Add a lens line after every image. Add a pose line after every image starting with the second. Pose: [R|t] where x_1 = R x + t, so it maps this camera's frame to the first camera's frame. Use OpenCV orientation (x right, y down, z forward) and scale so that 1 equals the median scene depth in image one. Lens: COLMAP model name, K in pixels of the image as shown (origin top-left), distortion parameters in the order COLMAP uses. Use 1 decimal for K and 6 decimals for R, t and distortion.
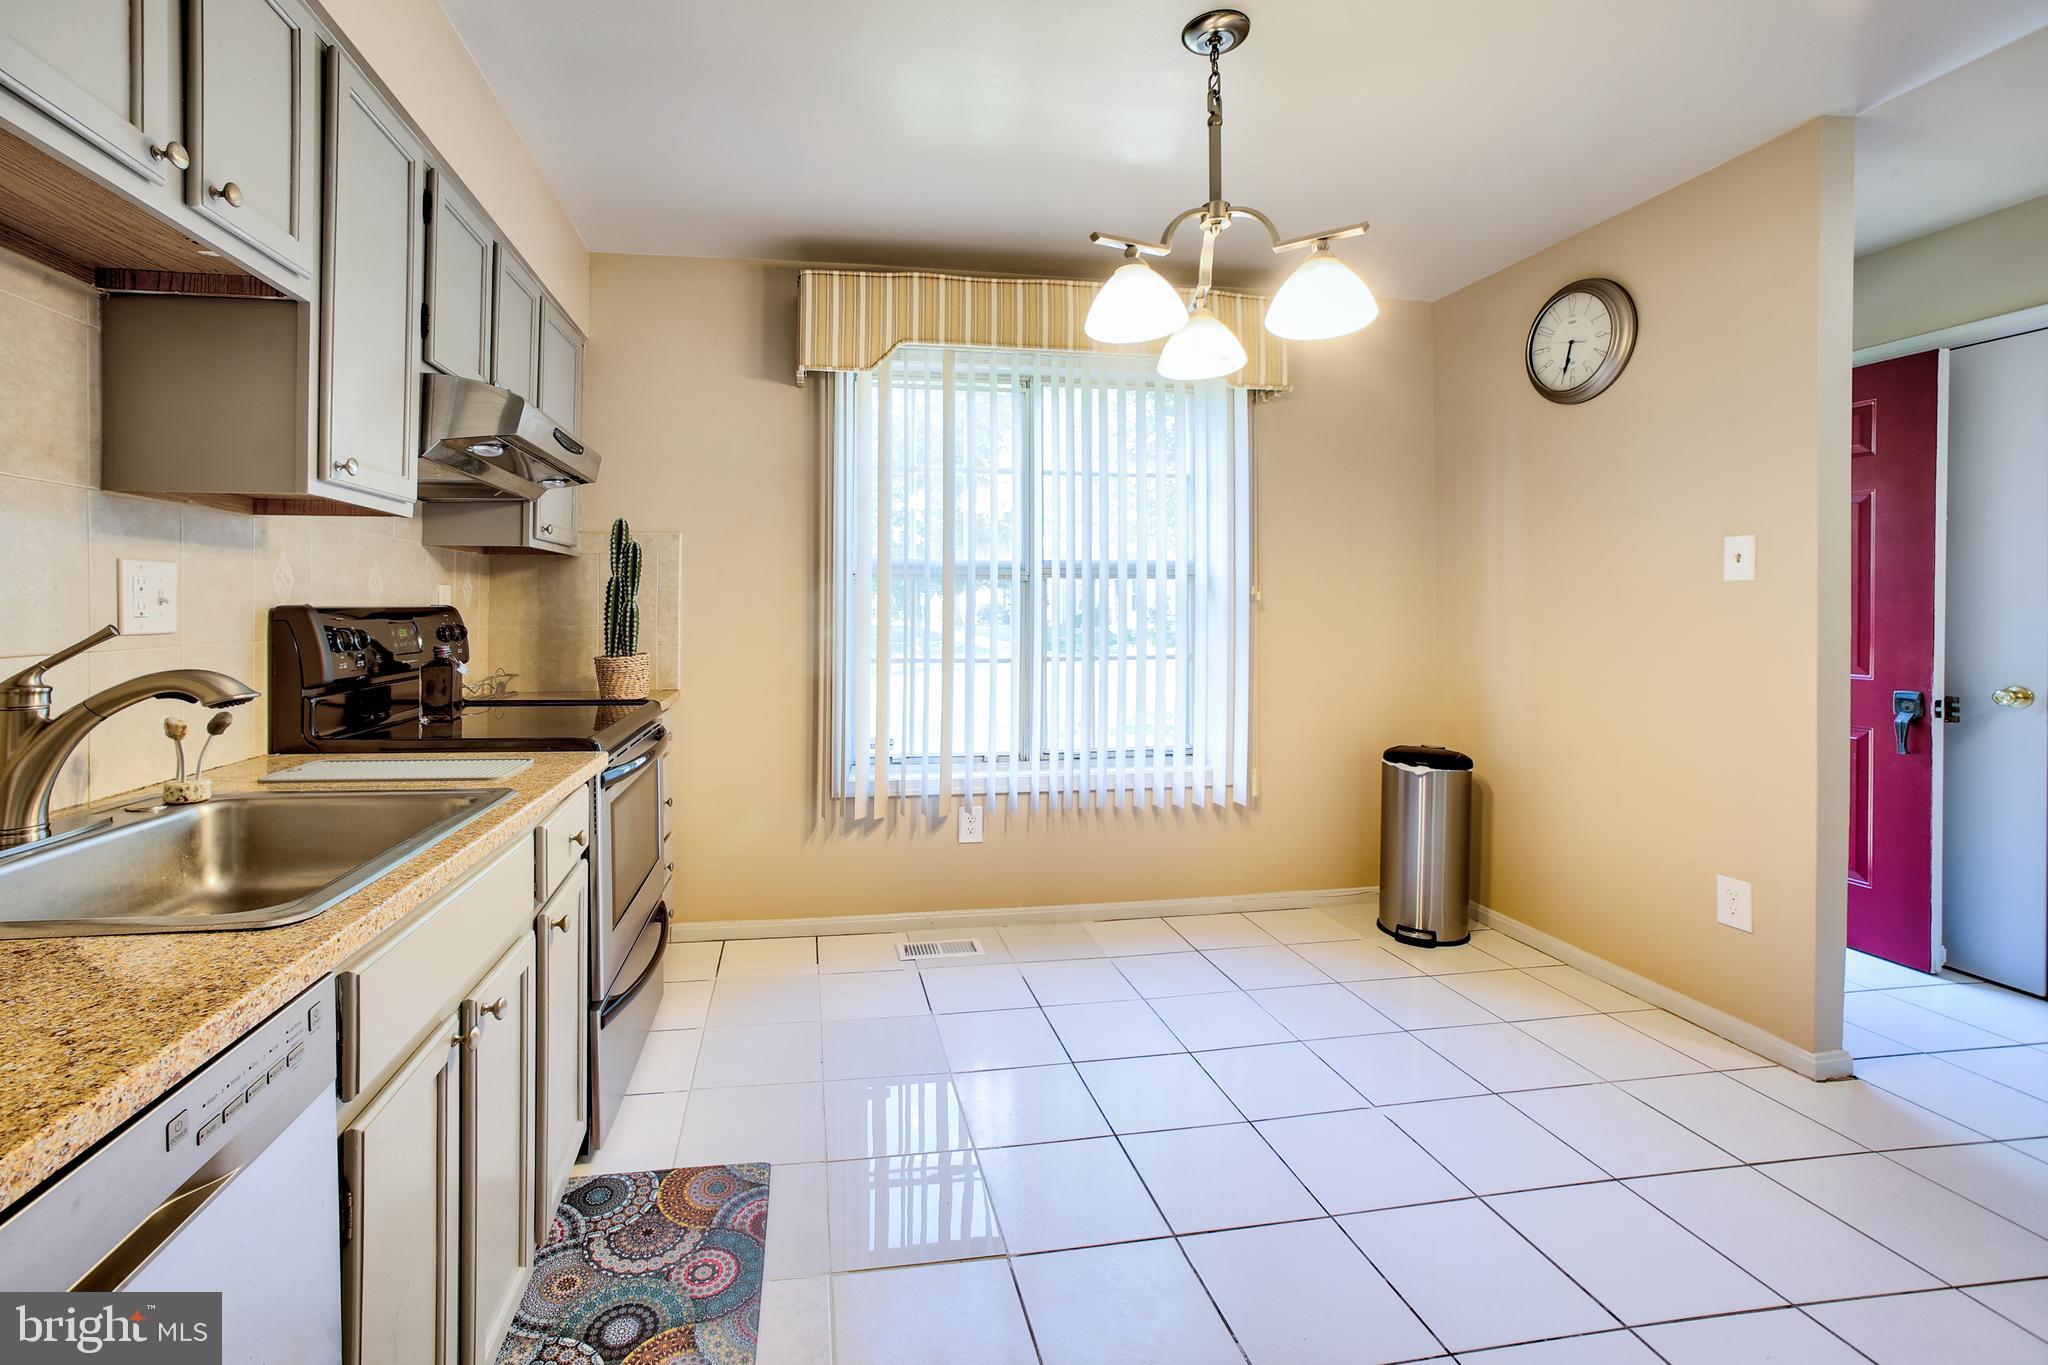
lens RADIAL K [[899.4, 0, 963.3], [0, 899.4, 607.2], [0, 0, 1]] dist [-0.001381, 0.000325]
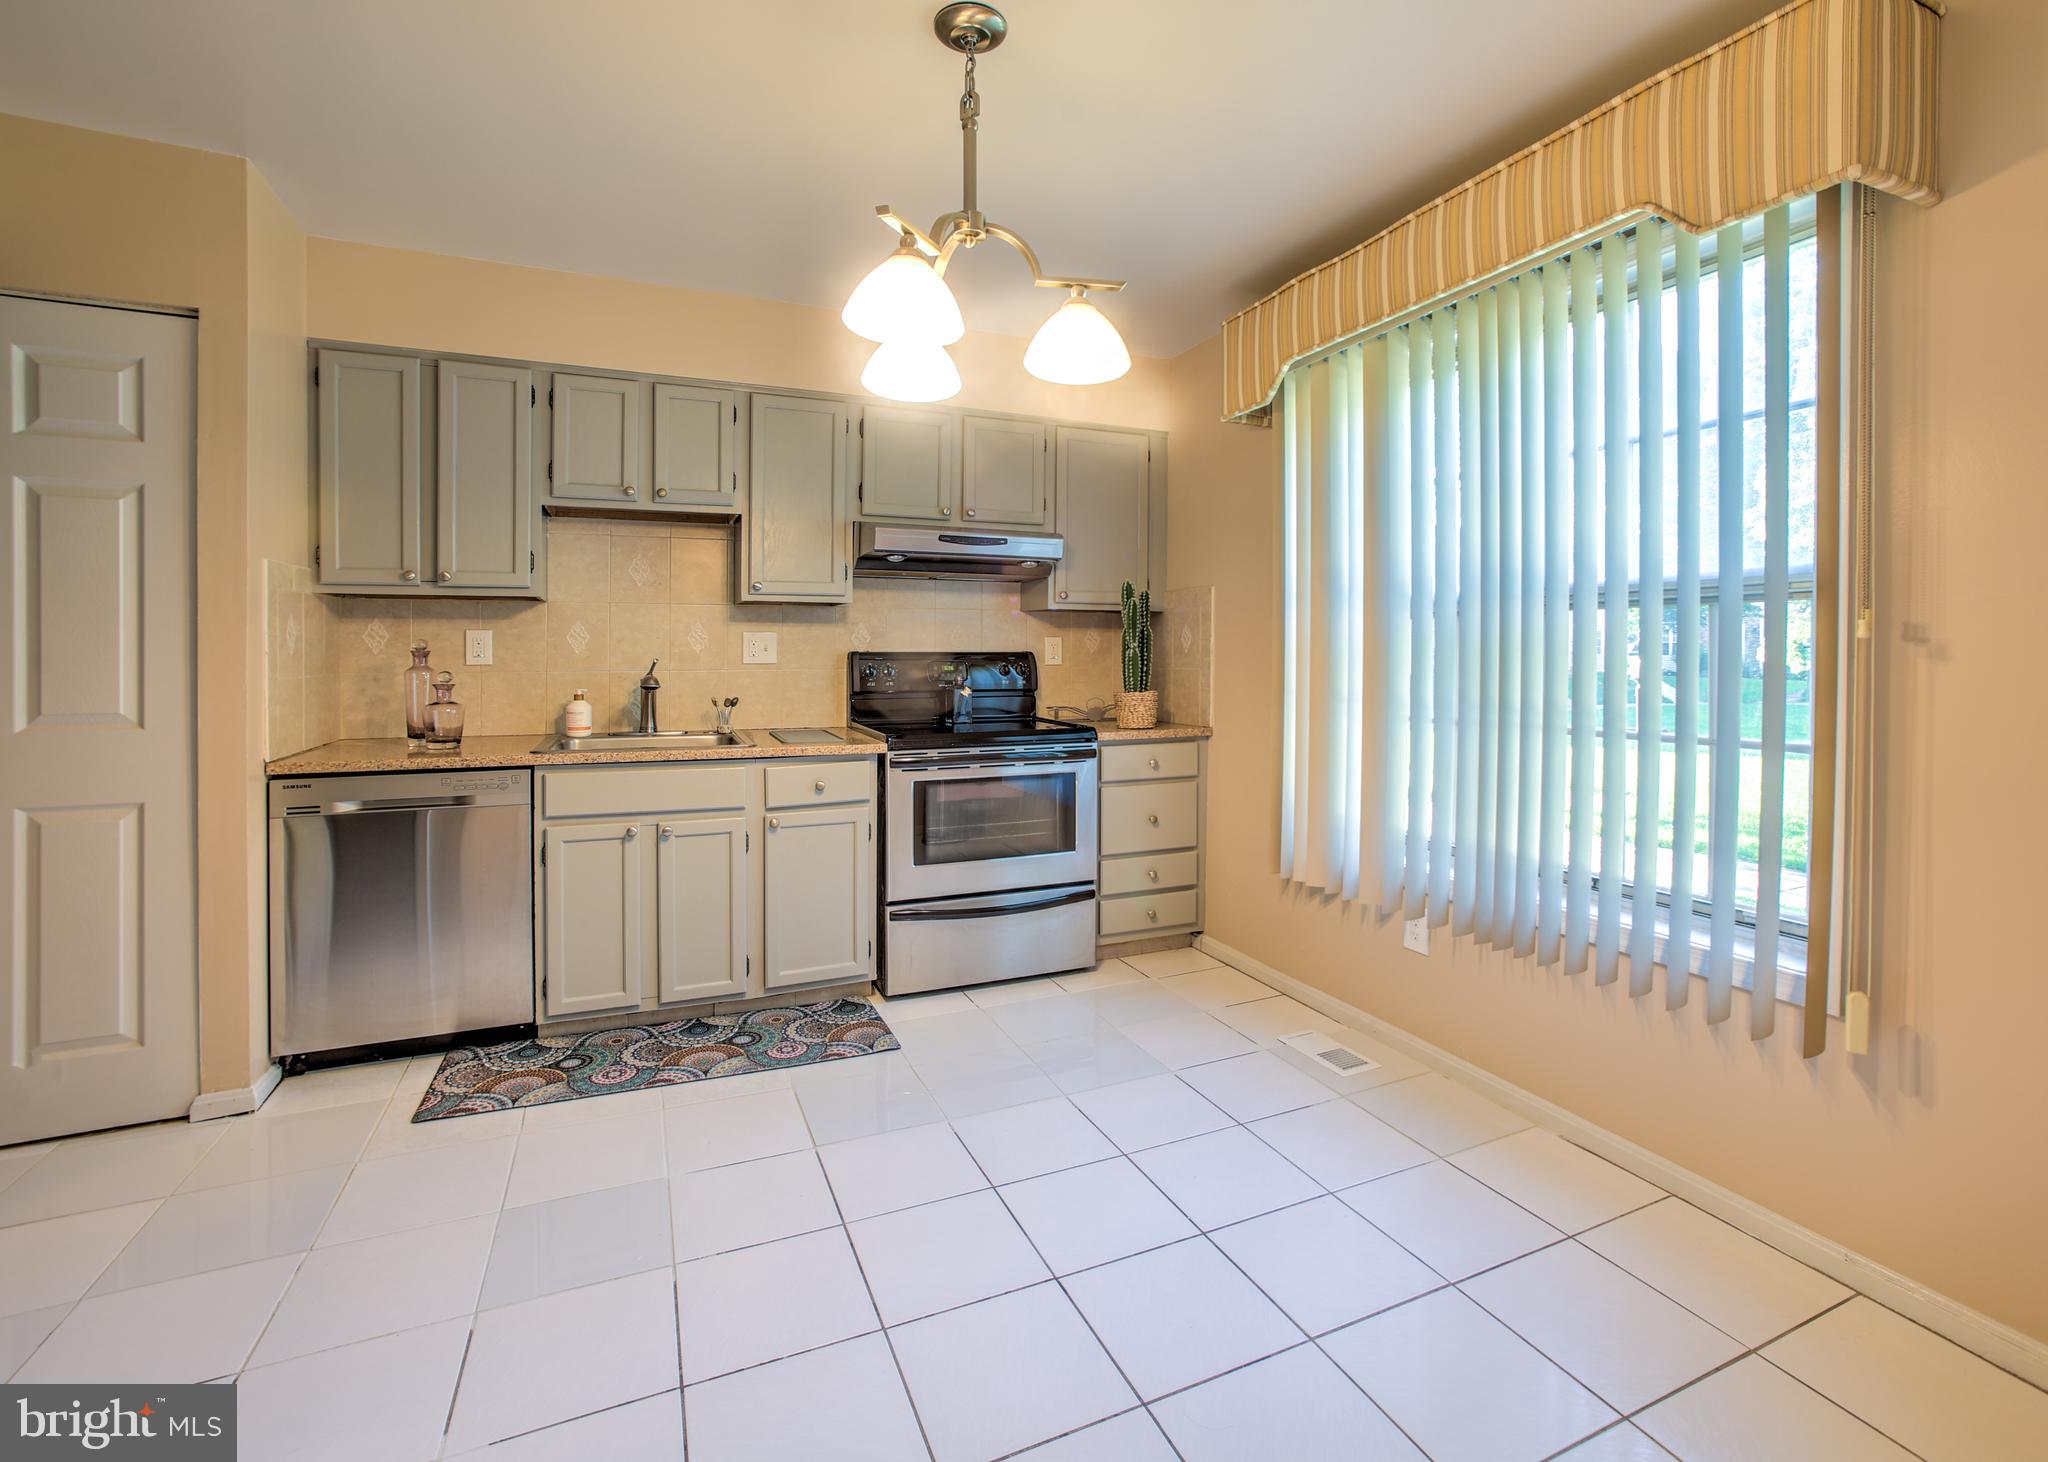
lens RADIAL K [[924.2, 0, 1050.7], [0, 924.2, 658.8], [0, 0, 1]] dist [-0.025407, 0.000181]
pose [[0.261617, 0.005522, -0.965156, 1.320583], [-0.001437, 0.999985, 0.005331, 0.001979], [0.965171, -0.000008, 0.261621, 0.910984]]
